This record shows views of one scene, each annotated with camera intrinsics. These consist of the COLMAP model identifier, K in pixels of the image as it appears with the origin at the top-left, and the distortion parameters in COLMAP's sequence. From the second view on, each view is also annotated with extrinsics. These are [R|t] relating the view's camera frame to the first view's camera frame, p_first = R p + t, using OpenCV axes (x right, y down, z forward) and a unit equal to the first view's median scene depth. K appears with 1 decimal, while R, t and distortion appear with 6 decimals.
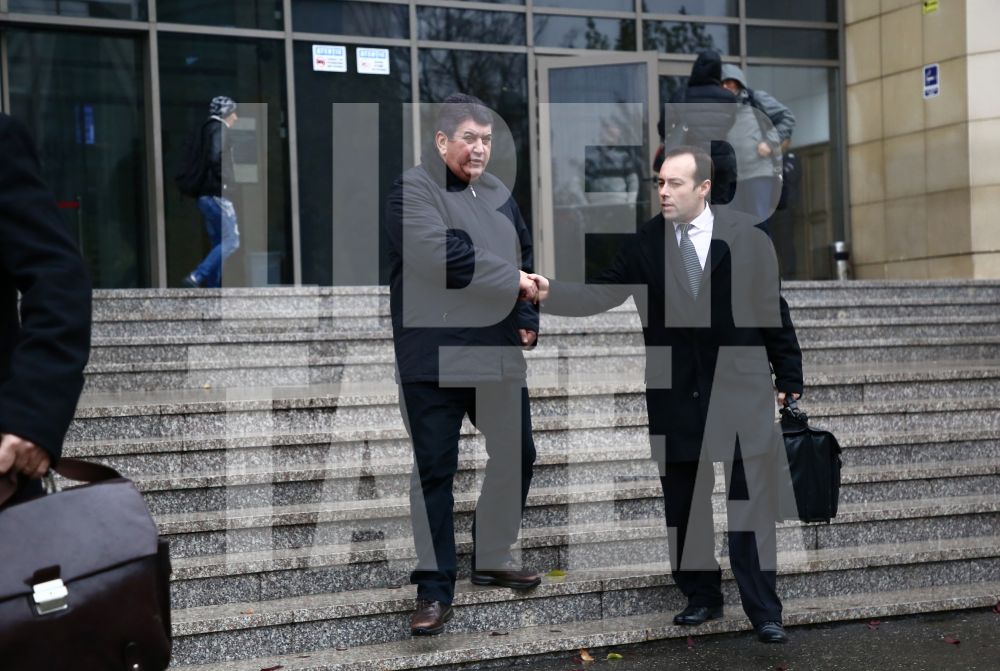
lens RADIAL K [[1757.9, 0, 500.0], [0, 1757.9, 335.5], [0, 0, 1]] dist [-0.018939, 1.935593]
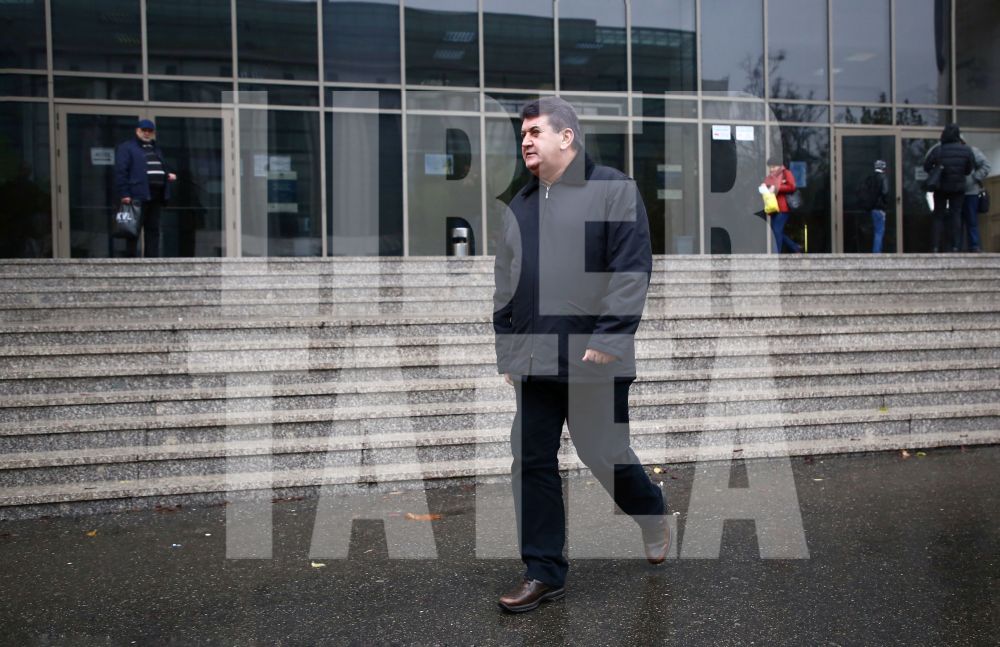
lens RADIAL K [[952.1, 0, 500.0], [0, 952.1, 323.5], [0, 0, 1]] dist [0.000247, -0.005548]
pose [[0.977481, 0.023091, -0.209755, -0.145408], [-0.013854, 0.998873, 0.045398, 0.004067], [0.210567, -0.041469, 0.976699, -0.064359]]
